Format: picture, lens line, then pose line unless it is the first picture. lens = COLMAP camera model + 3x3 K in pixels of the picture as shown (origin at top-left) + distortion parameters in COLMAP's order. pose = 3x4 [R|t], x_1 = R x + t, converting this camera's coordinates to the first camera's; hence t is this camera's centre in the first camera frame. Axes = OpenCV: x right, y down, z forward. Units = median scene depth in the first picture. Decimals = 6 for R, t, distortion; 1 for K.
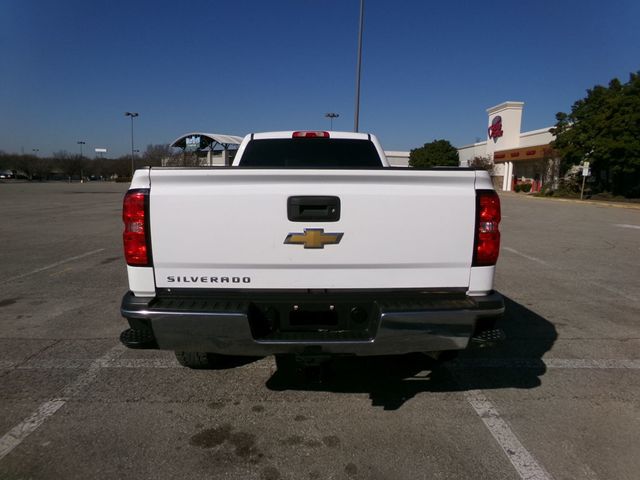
lens RADIAL K [[428.3, 0, 320.0], [0, 428.3, 240.0], [0, 0, 1]] dist [0.021801, 0.003399]
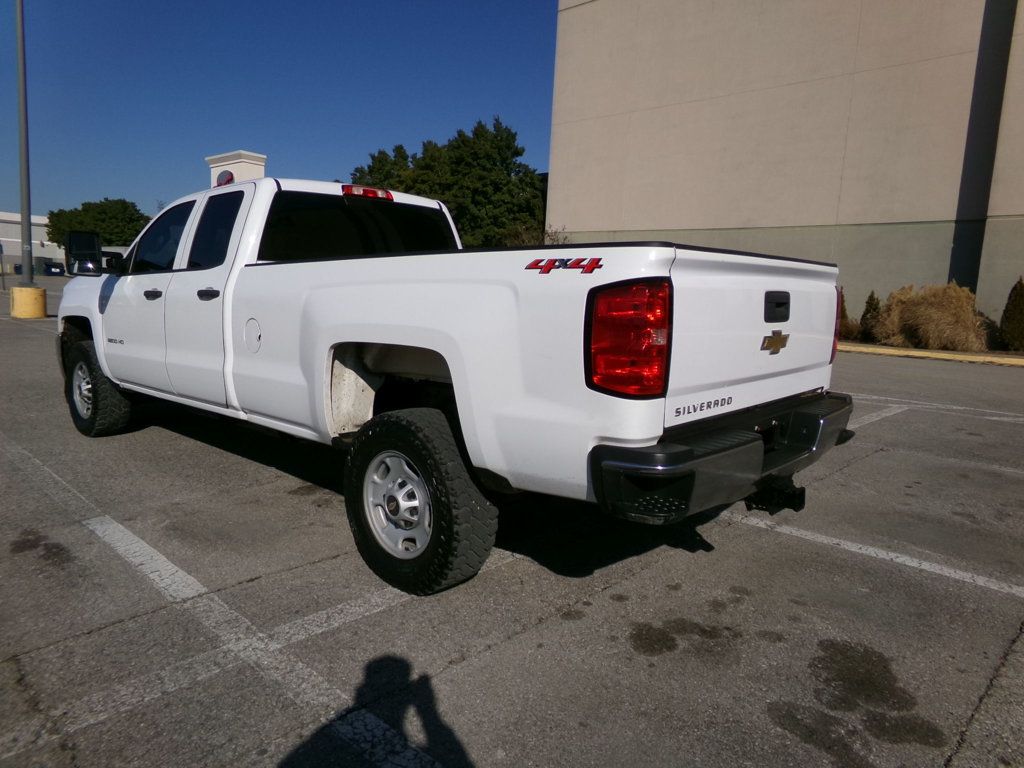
lens RADIAL K [[694.6, 0, 504.0], [0, 694.6, 376.5], [0, 0, 1]] dist [0.002383, 0.024927]
pose [[0.696851, -0.078706, 0.712884, -0.088269], [0.073037, 0.996581, 0.038633, -0.001925], [-0.713488, 0.025145, 0.700217, 0.027982]]
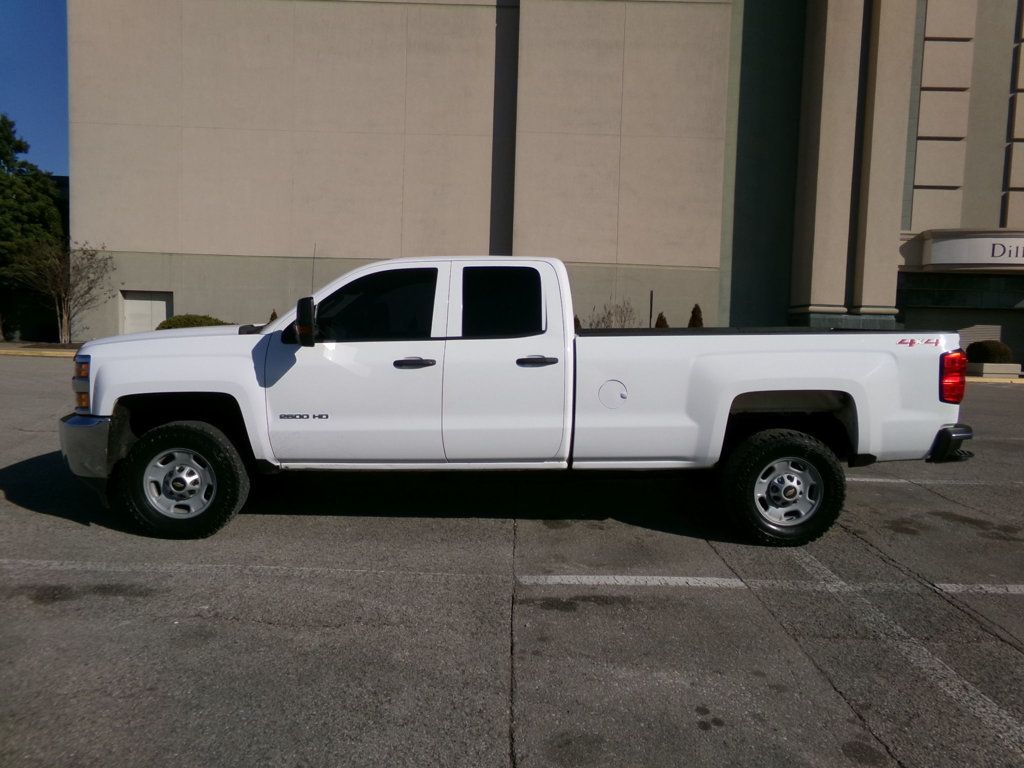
lens RADIAL K [[723.7, 0, 488.1], [0, 723.7, 381.3], [0, 0, 1]] dist [0.000978, 0.029046]
pose [[-0.001544, -0.095689, 0.995410, -0.181918], [0.118411, 0.988391, 0.095198, -0.027217], [-0.992963, 0.118015, 0.009805, 0.163396]]
